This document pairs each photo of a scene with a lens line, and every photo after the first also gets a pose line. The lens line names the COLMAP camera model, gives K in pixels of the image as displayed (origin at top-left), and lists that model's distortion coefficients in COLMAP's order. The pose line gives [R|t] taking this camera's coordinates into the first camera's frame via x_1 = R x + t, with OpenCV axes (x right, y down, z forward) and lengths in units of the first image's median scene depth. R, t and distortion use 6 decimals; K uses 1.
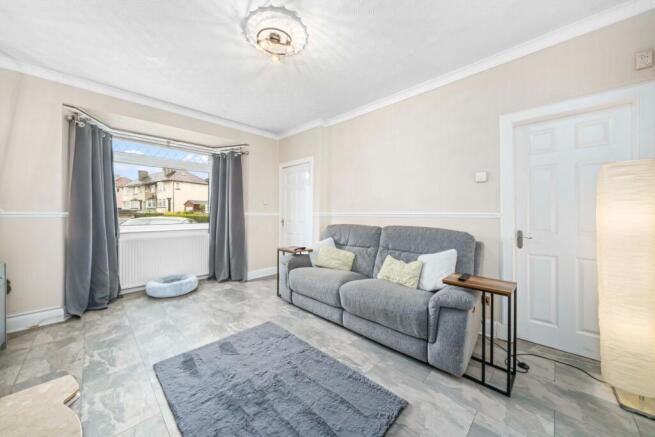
lens RADIAL K [[228.1, 0, 329.9], [0, 228.1, 218.8], [0, 0, 1]] dist [0.000328, 0.000001]
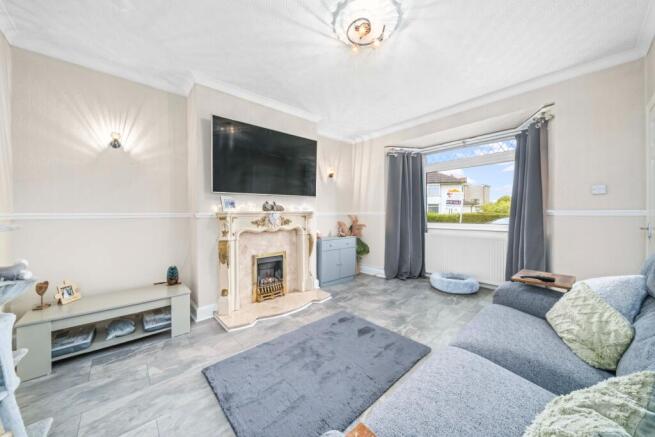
lens RADIAL K [[232.9, 0, 319.4], [0, 232.9, 219.9], [0, 0, 1]] dist [-0.000184, -0.000014]
pose [[-0.091422, 0.024054, -0.995522, 0.559411], [-0.014452, 0.999571, 0.025479, -0.012086], [0.995707, 0.016717, -0.091035, 0.671590]]
